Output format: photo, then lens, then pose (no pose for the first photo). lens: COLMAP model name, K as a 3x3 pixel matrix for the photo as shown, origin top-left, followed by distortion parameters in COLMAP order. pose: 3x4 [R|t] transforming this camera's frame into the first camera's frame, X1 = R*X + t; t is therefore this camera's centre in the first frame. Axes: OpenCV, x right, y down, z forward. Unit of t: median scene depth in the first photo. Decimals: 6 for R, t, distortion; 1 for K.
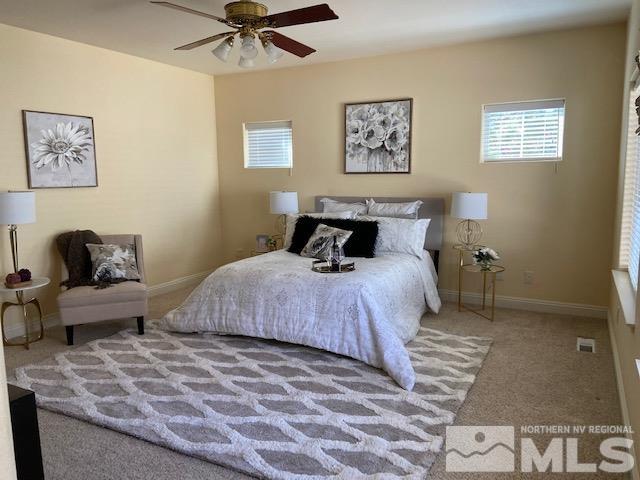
lens RADIAL K [[479.2, 0, 318.1], [0, 479.2, 237.2], [0, 0, 1]] dist [0.147360, -0.172629]
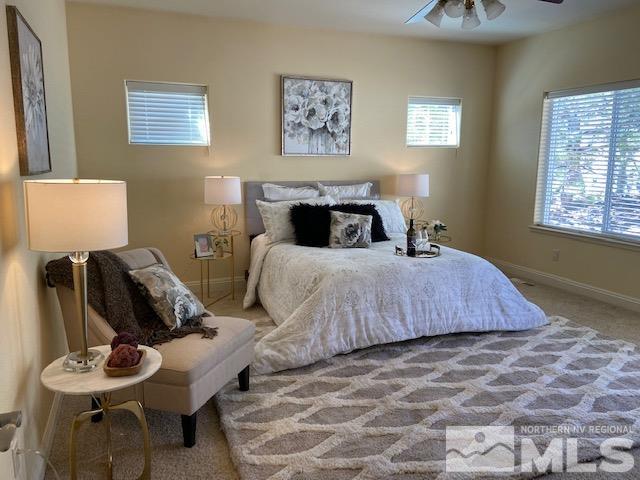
lens RADIAL K [[479.2, 0, 318.1], [0, 479.2, 237.2], [0, 0, 1]] dist [0.147360, -0.172629]
pose [[0.652790, -0.110879, 0.749381, -0.629793], [0.092468, 0.993496, 0.066449, -0.036850], [-0.751874, 0.025917, 0.658797, 0.391297]]
